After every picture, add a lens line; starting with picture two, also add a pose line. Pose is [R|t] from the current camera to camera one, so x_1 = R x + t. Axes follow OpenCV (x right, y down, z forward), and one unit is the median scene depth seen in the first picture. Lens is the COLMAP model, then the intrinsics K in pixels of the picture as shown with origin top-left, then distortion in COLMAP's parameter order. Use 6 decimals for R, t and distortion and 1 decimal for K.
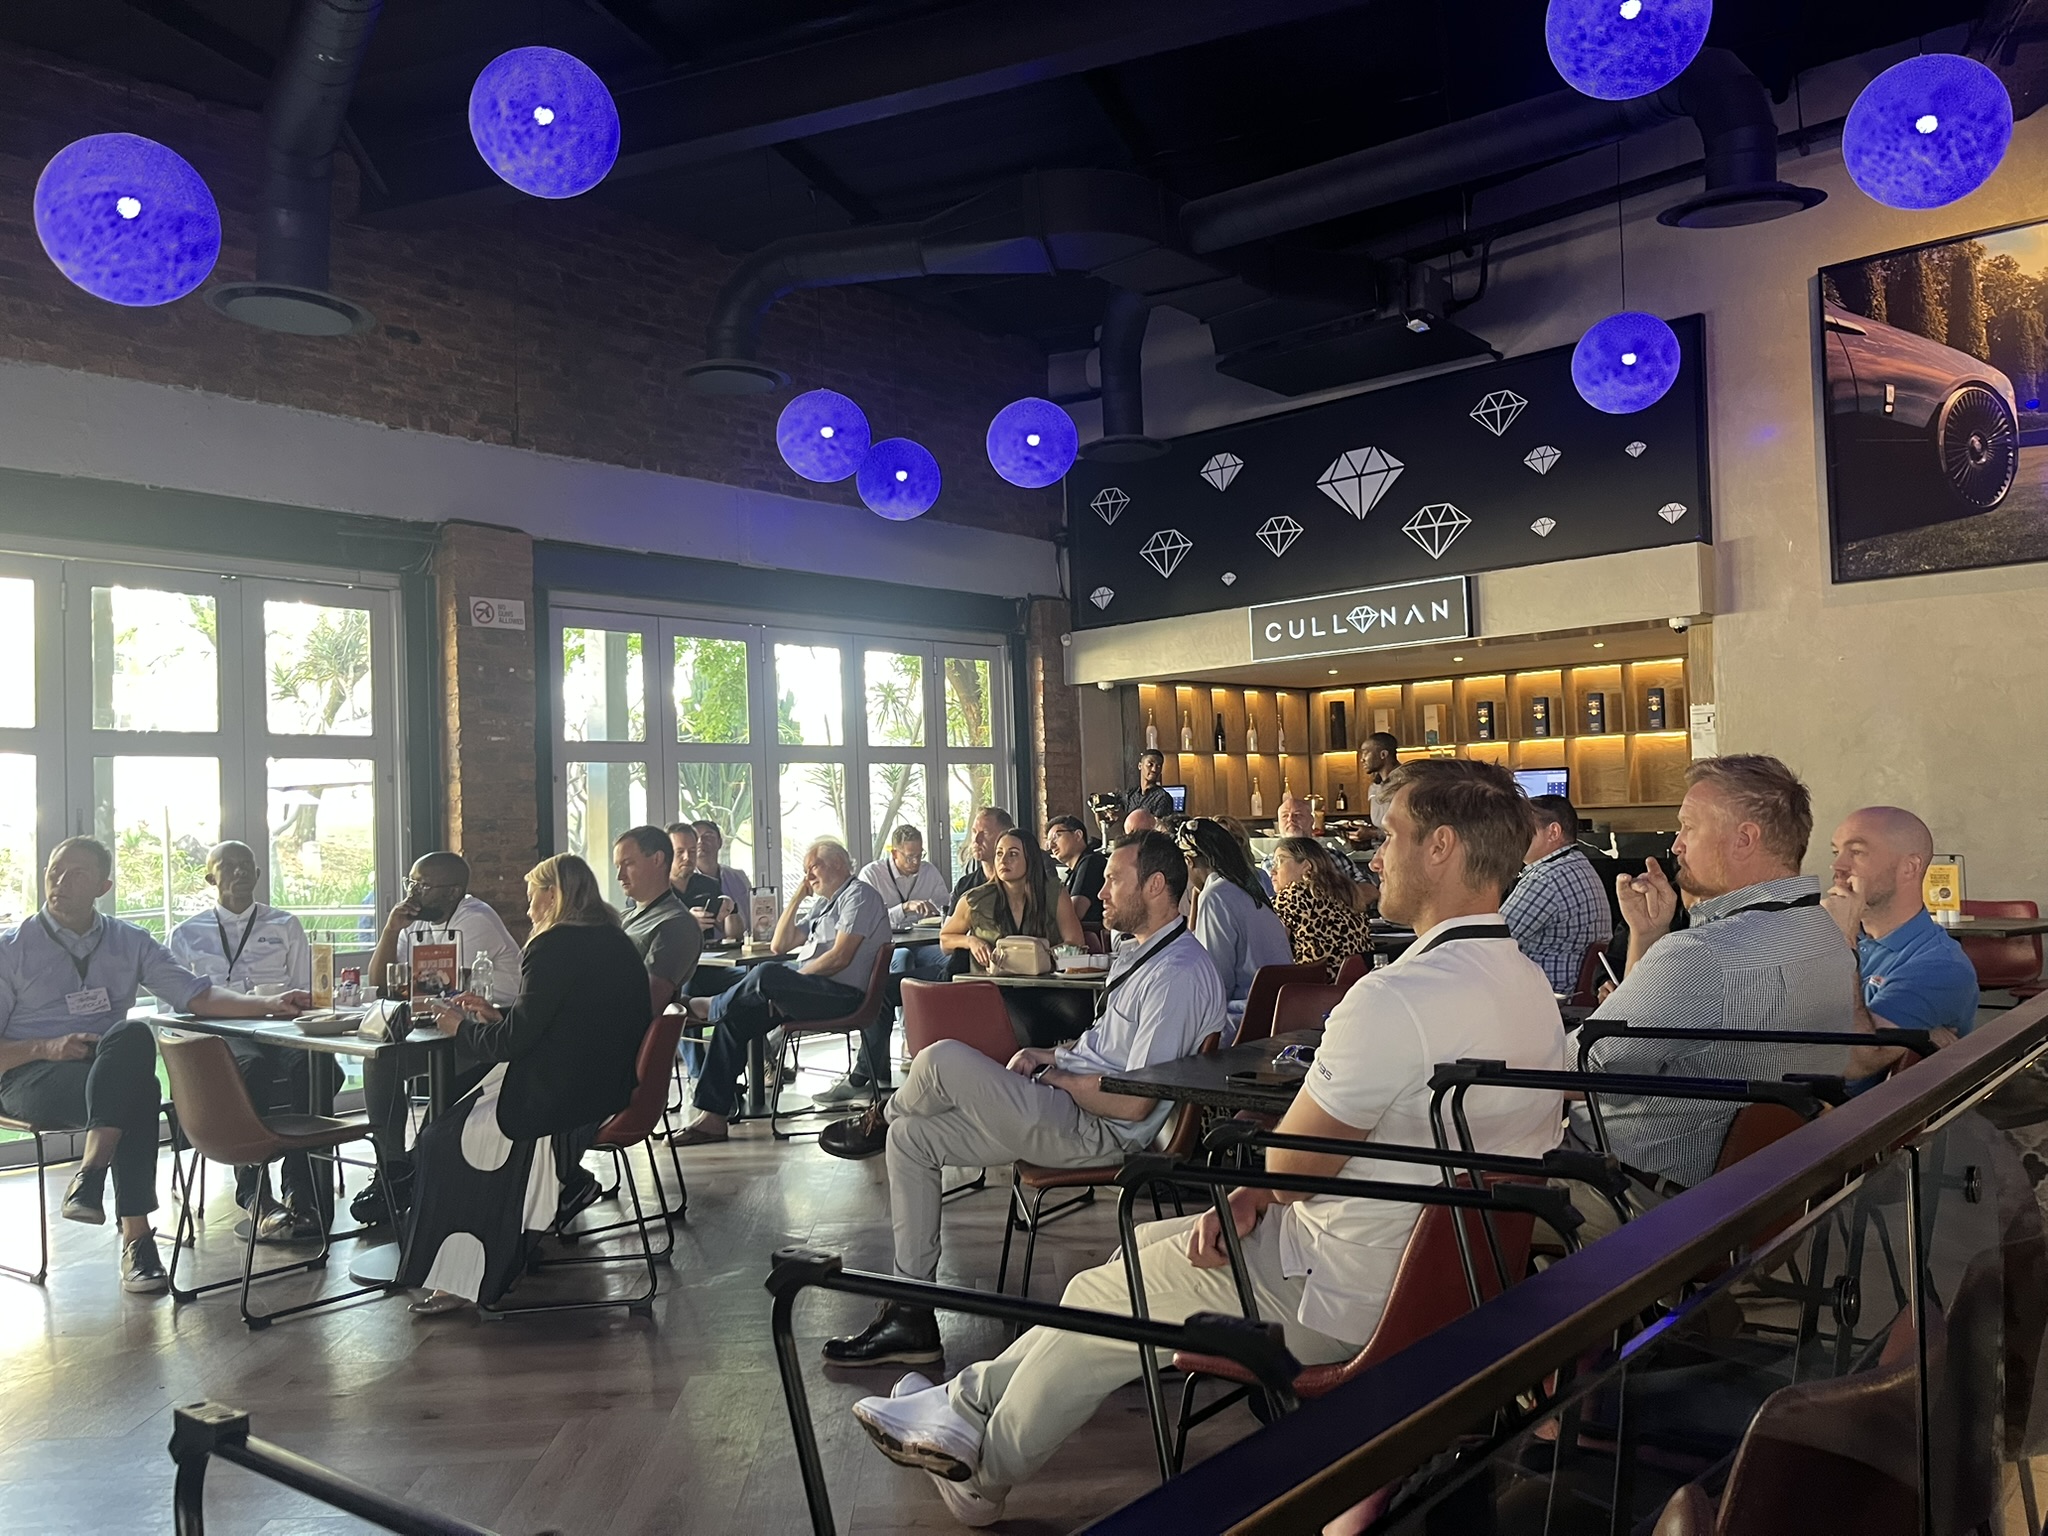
lens RADIAL K [[1559.5, 0, 1042.2], [0, 1559.5, 767.5], [0, 0, 1]] dist [0.127156, -0.191145]
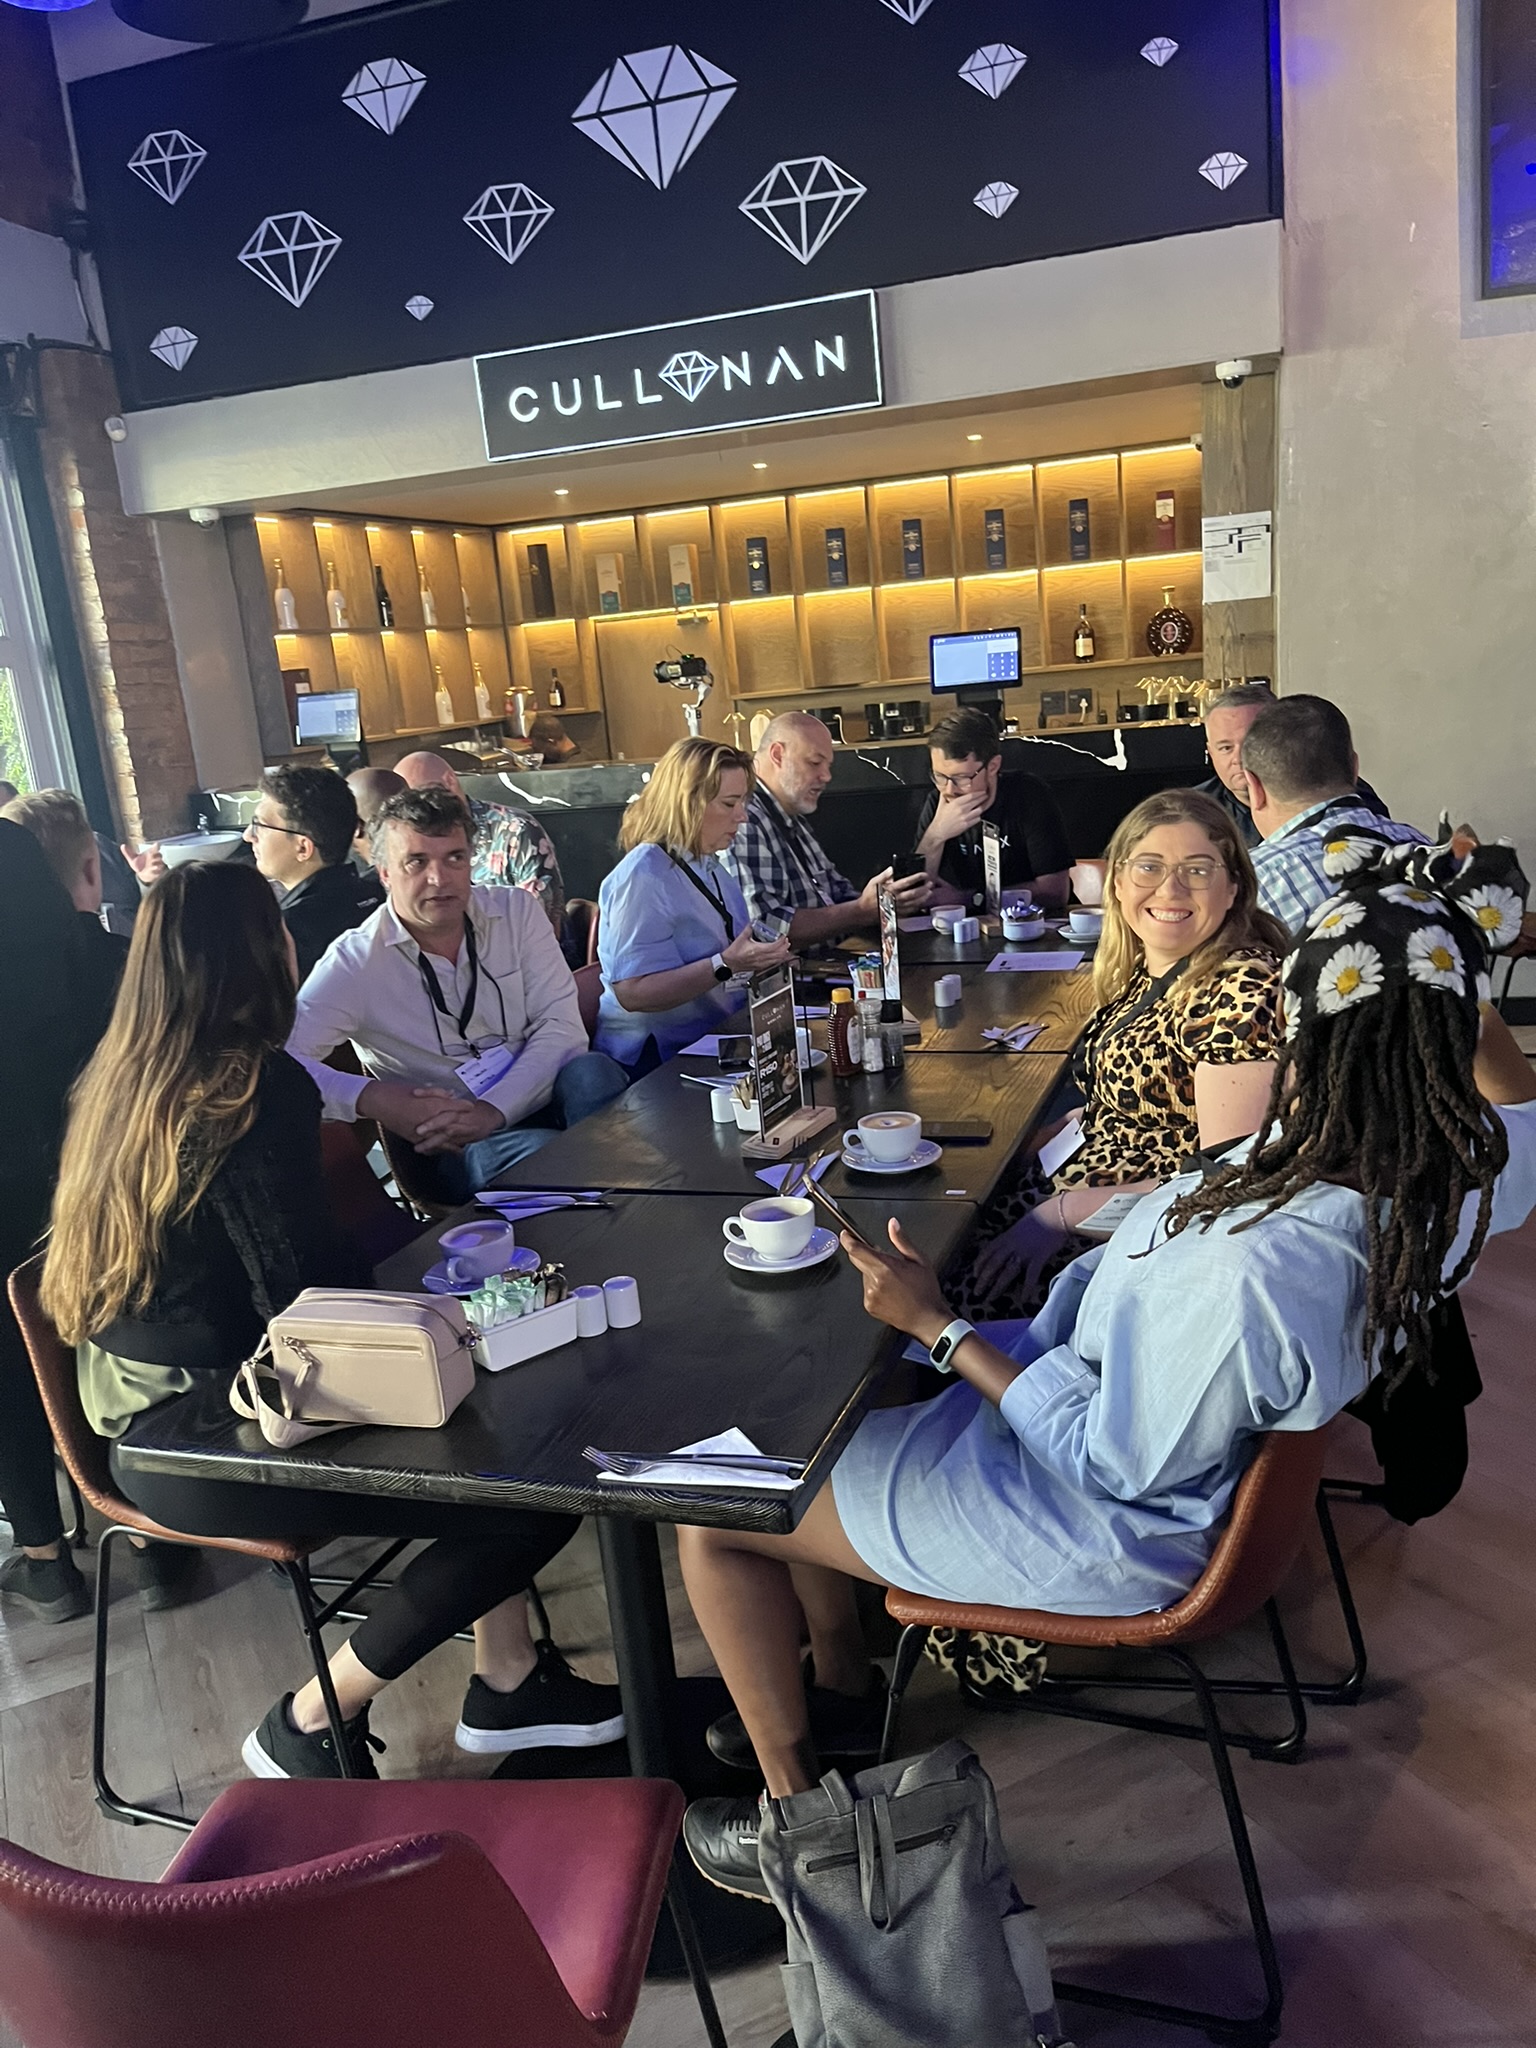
lens RADIAL K [[1559.5, 0, 768.0], [0, 1559.5, 1024.0], [0, 0, 1]] dist [0.127156, -0.191145]
pose [[0.907656, -0.147852, 0.392811, -0.029947], [0.050167, 0.967407, 0.248209, -0.007175], [-0.416706, -0.205582, 0.885490, 0.394653]]
